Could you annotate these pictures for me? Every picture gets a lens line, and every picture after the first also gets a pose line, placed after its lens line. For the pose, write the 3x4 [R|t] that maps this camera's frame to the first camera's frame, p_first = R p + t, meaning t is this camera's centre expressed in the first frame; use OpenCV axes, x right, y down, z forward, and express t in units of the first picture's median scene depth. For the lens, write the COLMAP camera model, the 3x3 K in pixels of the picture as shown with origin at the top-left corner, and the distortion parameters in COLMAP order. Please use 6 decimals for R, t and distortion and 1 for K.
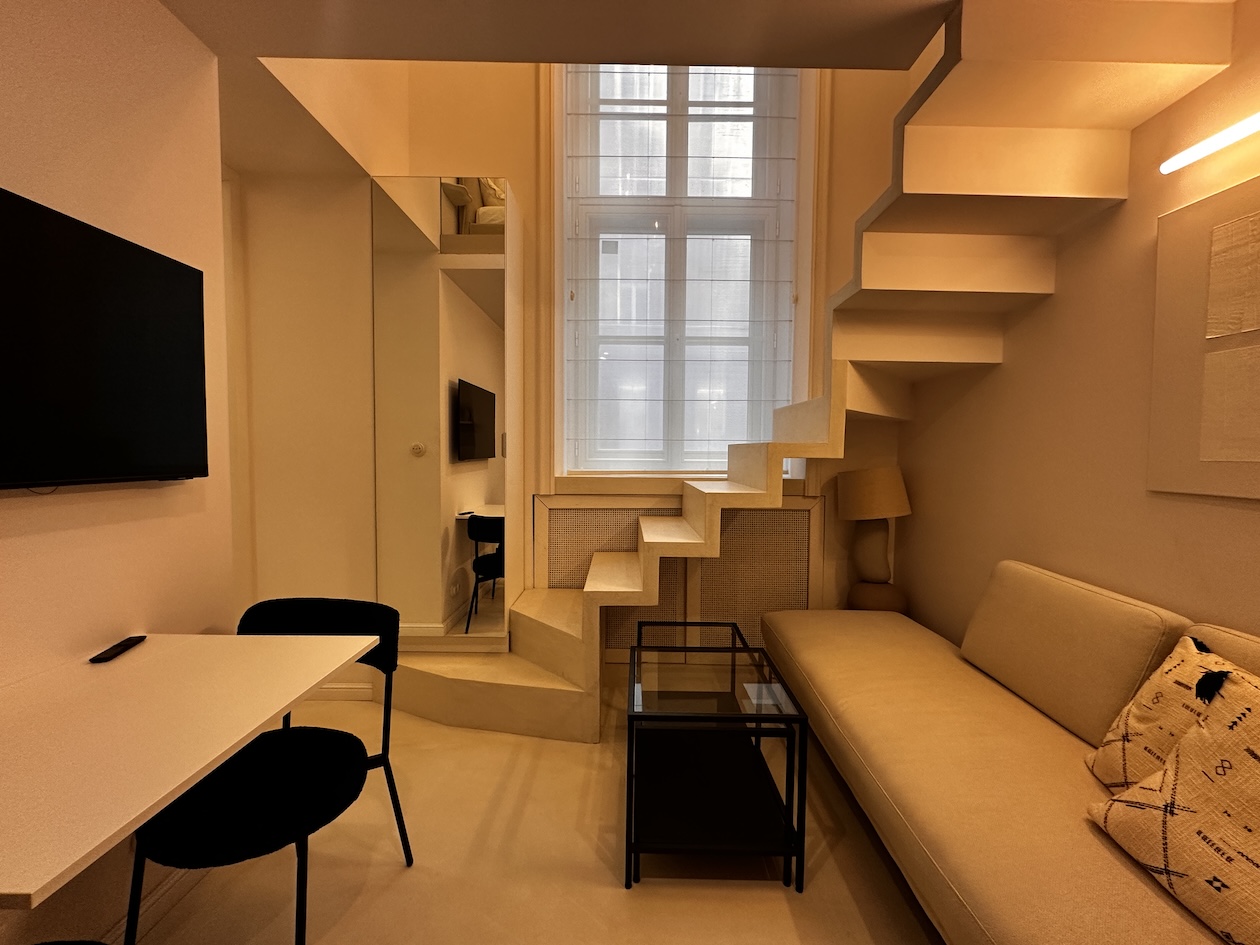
lens RADIAL K [[505.6, 0, 630.0], [0, 505.6, 472.5], [0, 0, 1]] dist [-0.000366, 0.000529]
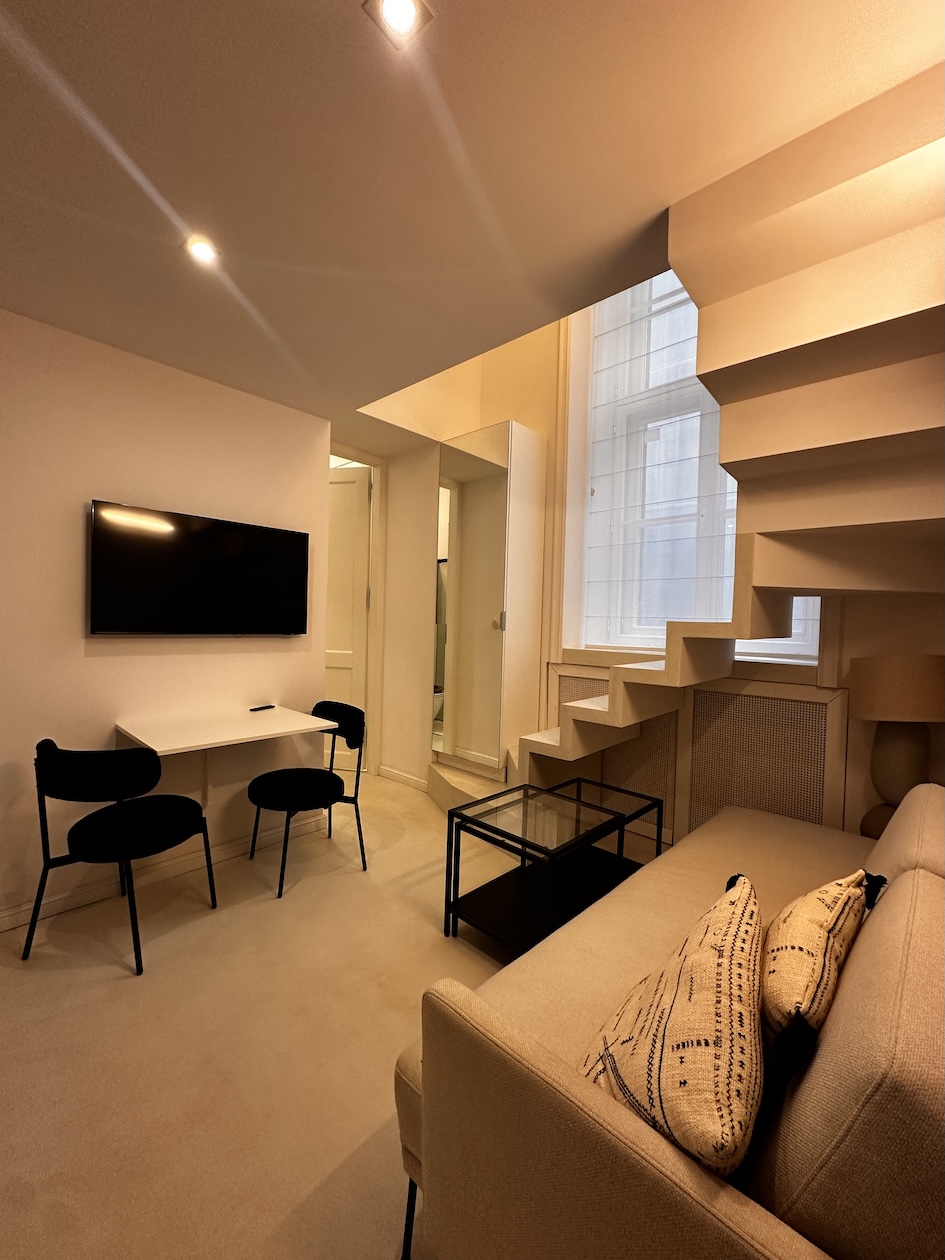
lens RADIAL K [[505.6, 0, 469.0], [0, 505.6, 627.5], [0, 0, 1]] dist [-0.000366, 0.000529]
pose [[0.726530, 0.020972, -0.686815, 0.865752], [-0.051264, 0.998403, -0.023743, -0.001605], [0.685220, 0.052459, 0.726444, -0.015854]]
